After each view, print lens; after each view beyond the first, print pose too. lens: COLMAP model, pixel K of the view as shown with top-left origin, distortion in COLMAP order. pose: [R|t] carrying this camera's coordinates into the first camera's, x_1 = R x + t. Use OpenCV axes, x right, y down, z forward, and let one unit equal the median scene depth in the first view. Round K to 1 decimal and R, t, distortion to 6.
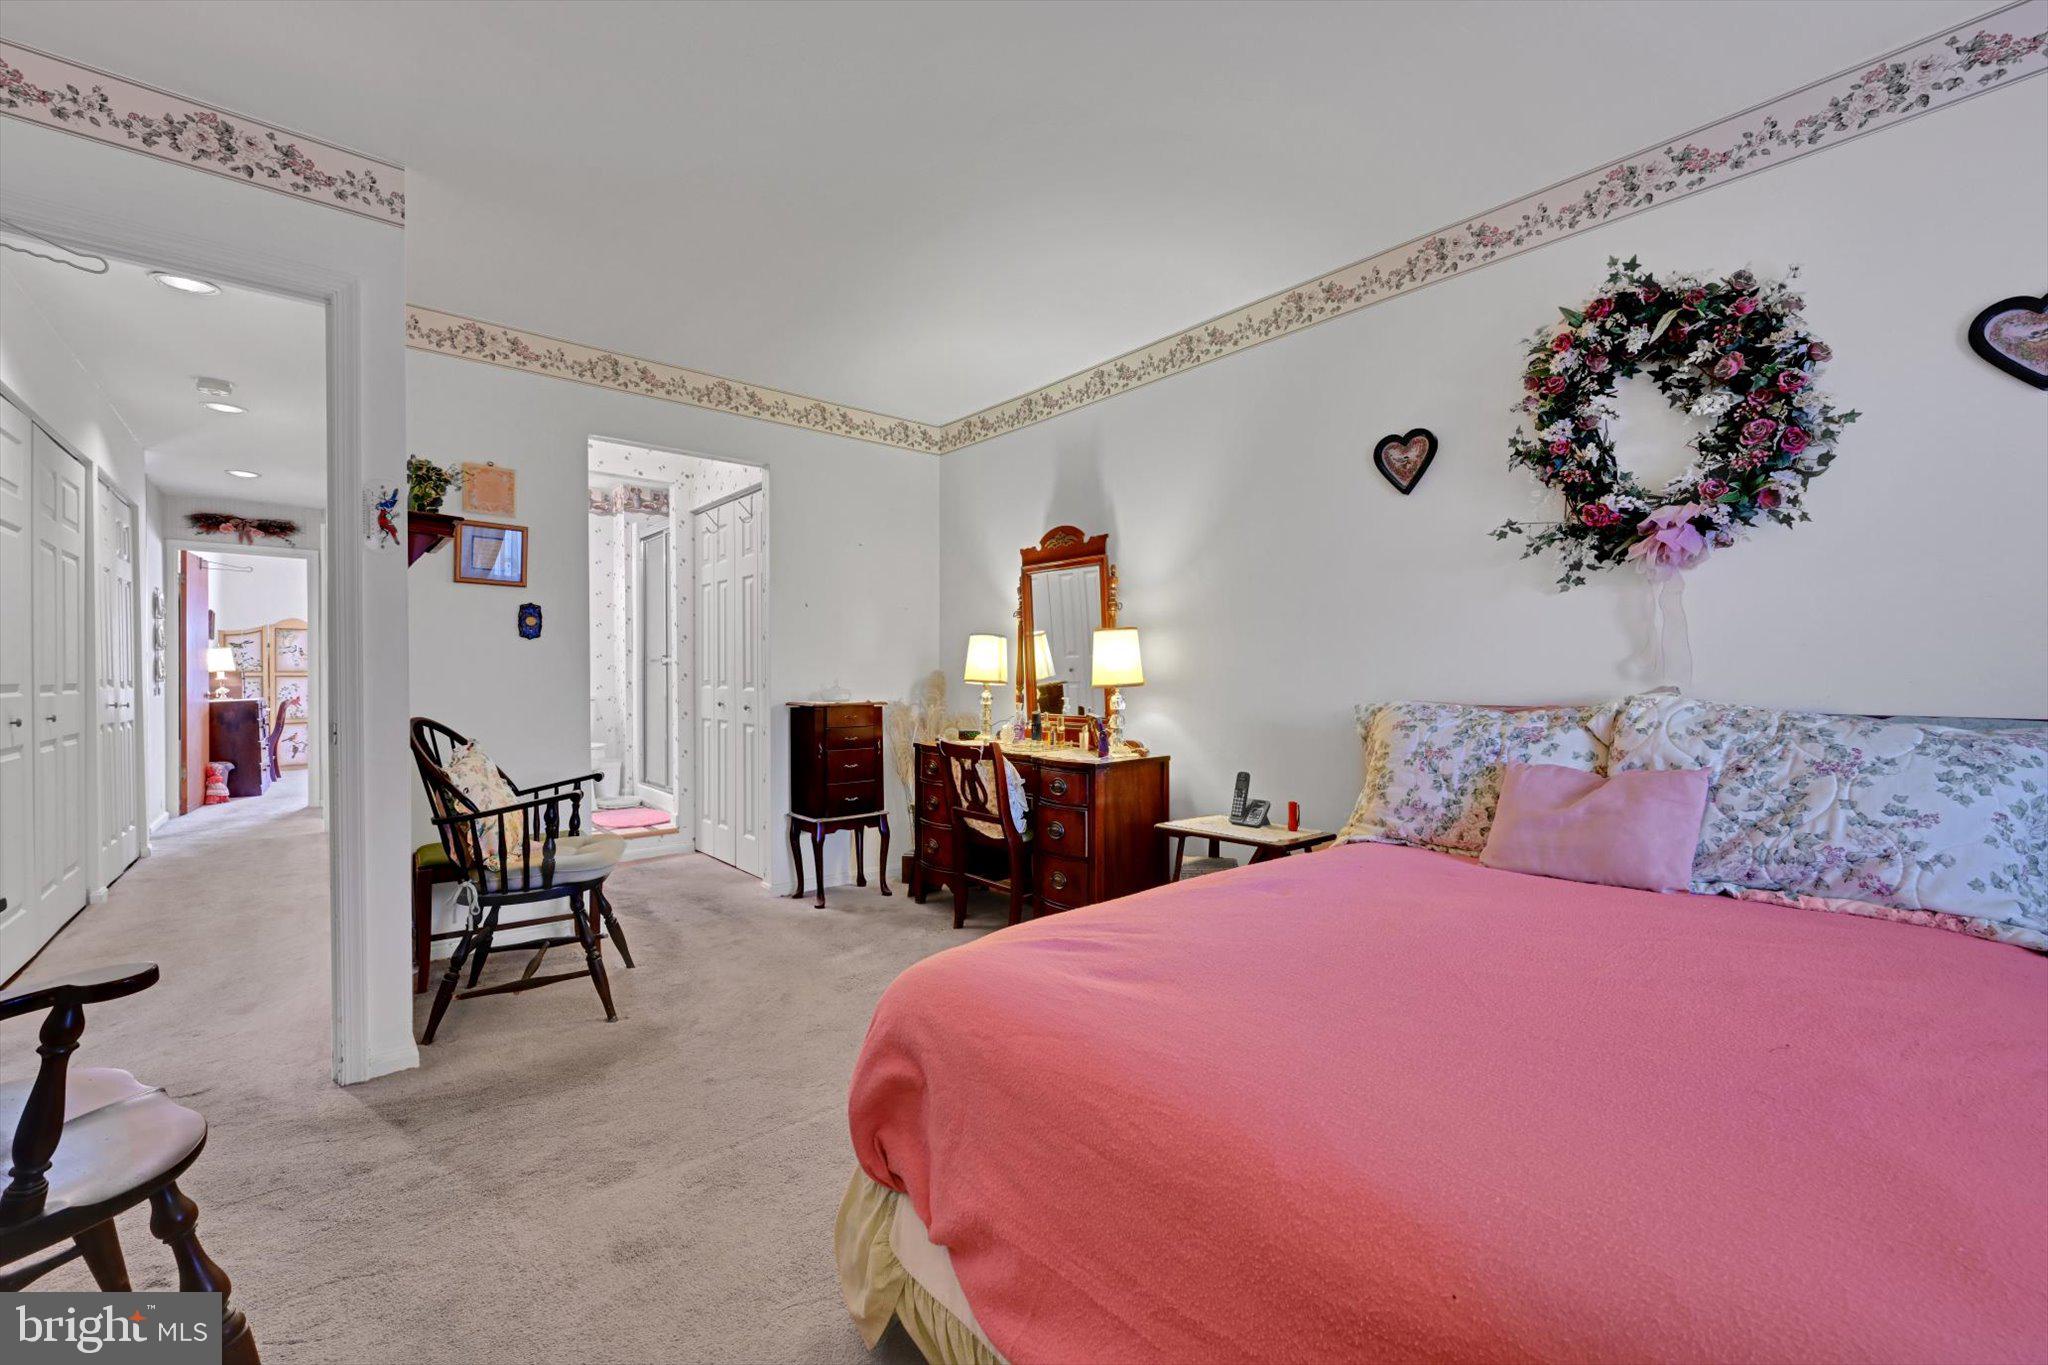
lens RADIAL K [[828.3, 0, 1009.0], [0, 828.3, 681.2], [0, 0, 1]] dist [-0.002464, 0.000161]
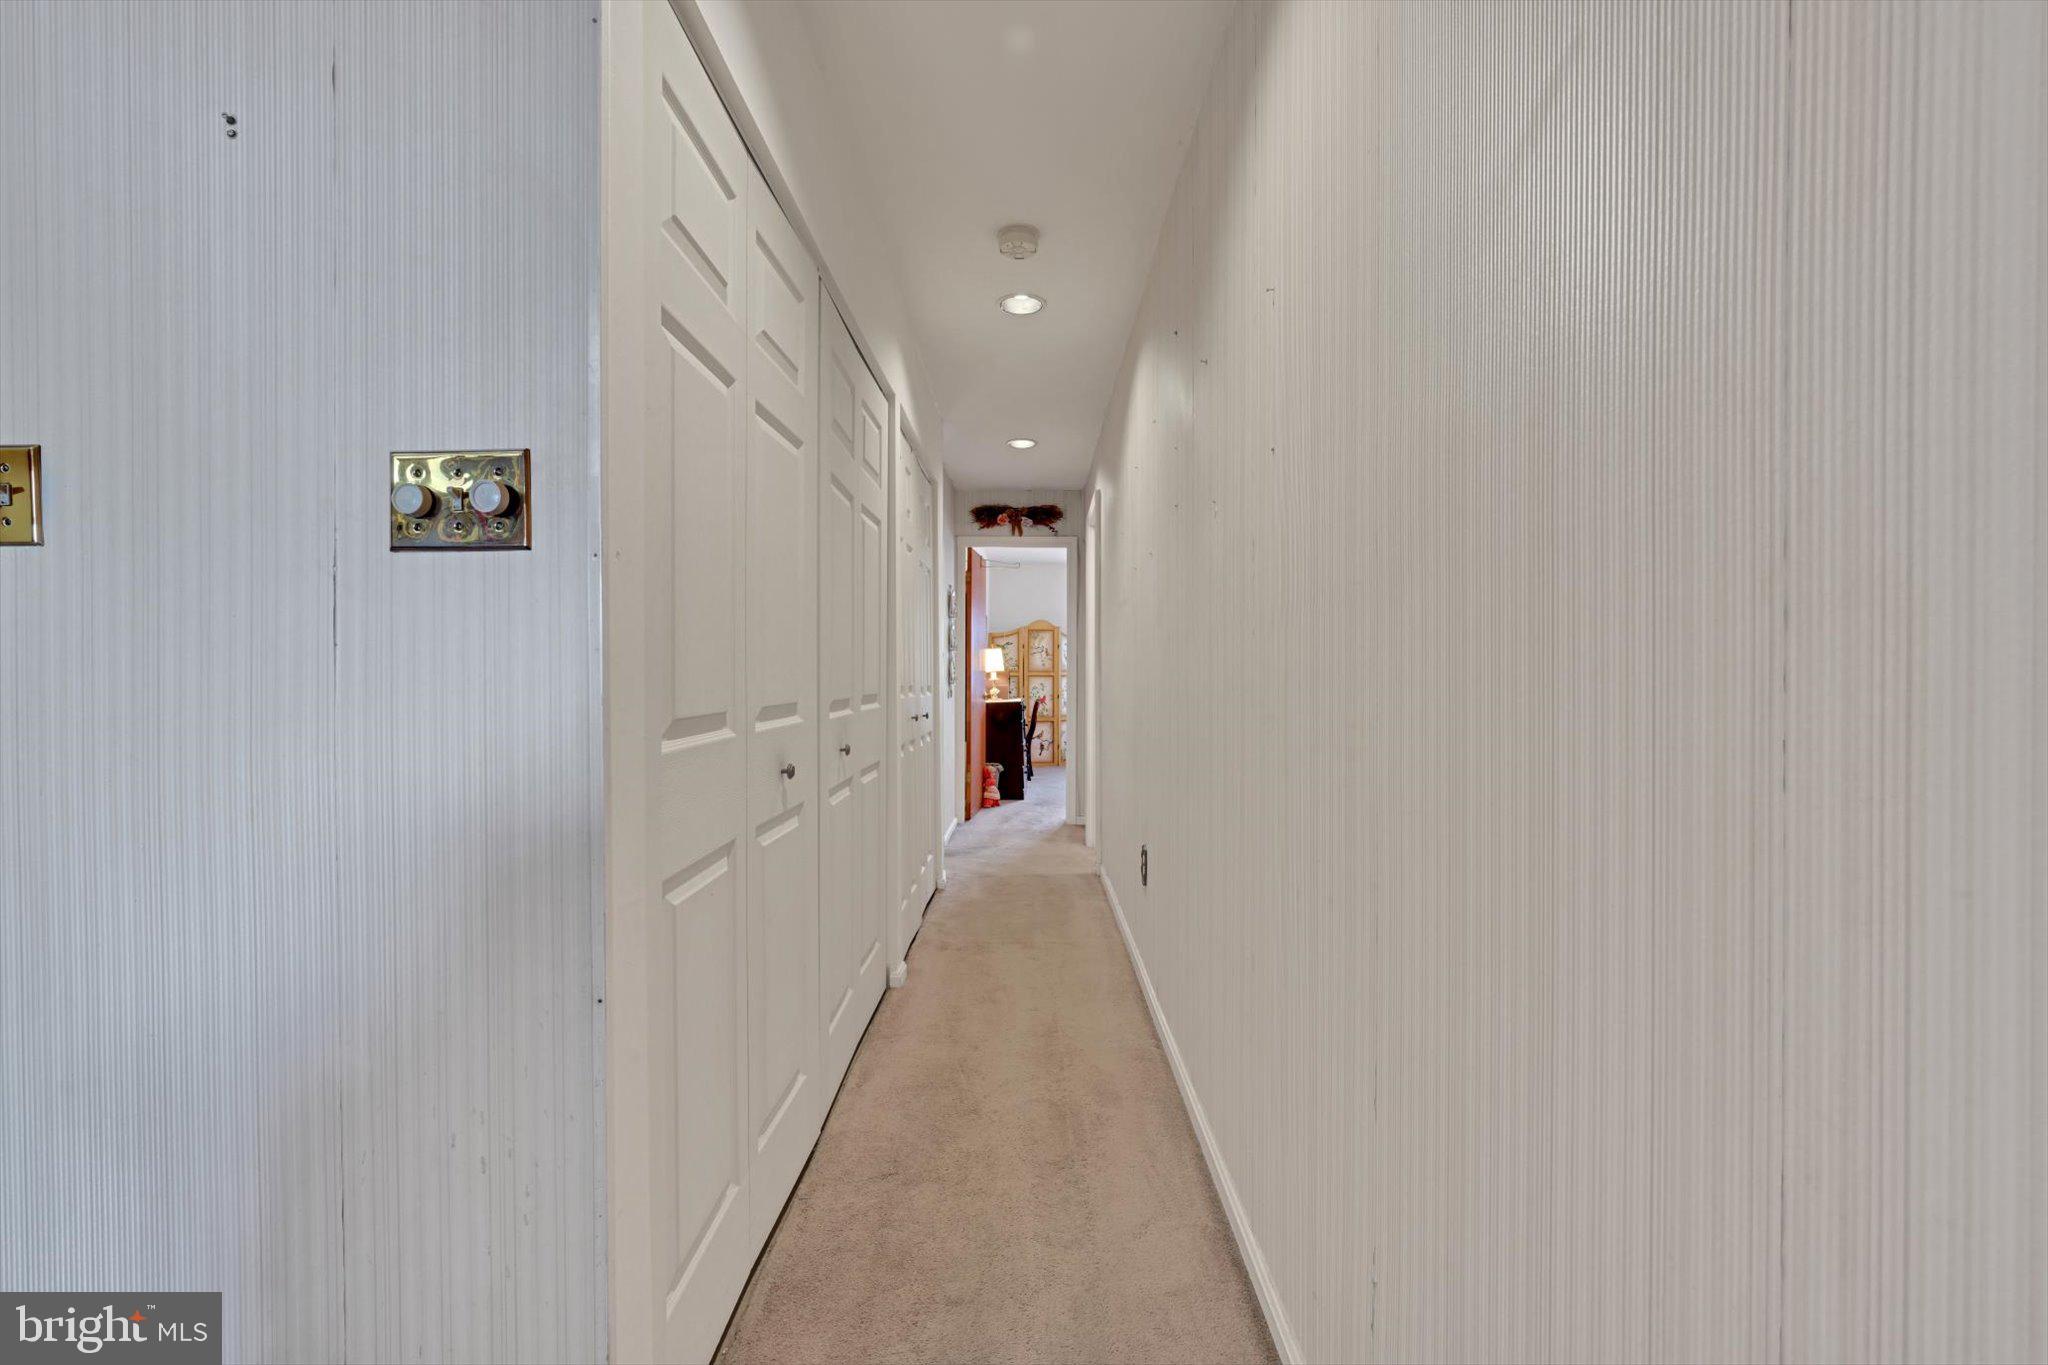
lens RADIAL K [[828.3, 0, 1019.8], [0, 828.3, 677.5], [0, 0, 1]] dist [-0.002464, 0.000161]
pose [[0.757514, 0.004867, -0.652801, -0.301403], [-0.005407, 0.999985, 0.001181, -0.006918], [0.652797, 0.002636, 0.757528, 0.286031]]
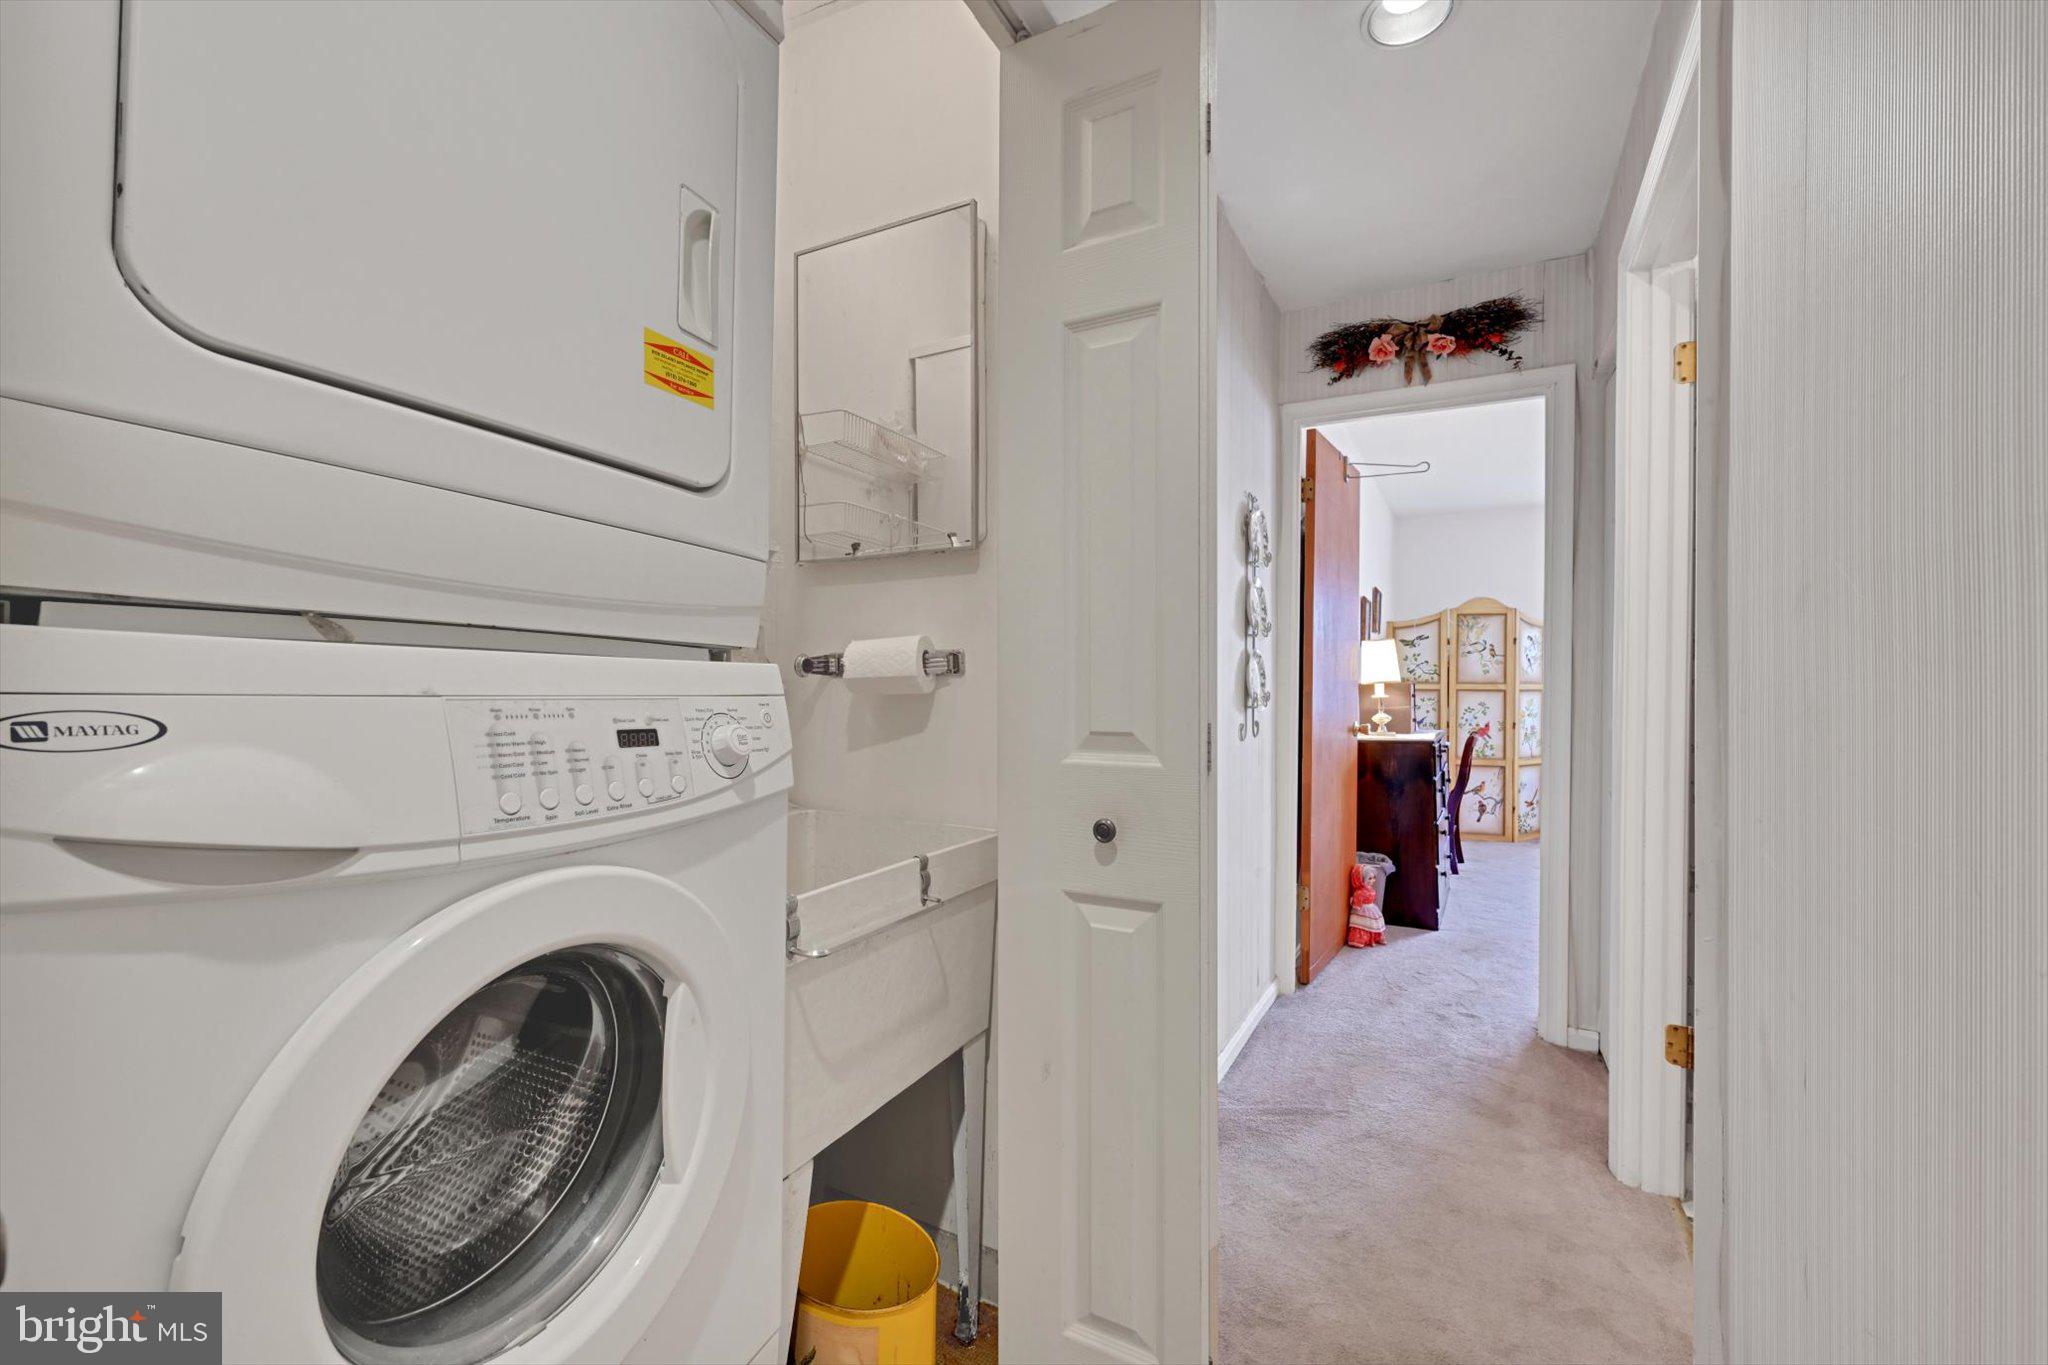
lens RADIAL K [[828.3, 0, 1021.2], [0, 828.3, 679.2], [0, 0, 1]] dist [-0.002464, 0.000161]
pose [[0.364960, 0.002096, -0.931021, -0.583271], [-0.015037, 0.999880, -0.003644, -0.009711], [0.930902, 0.015330, 0.364948, 0.637740]]
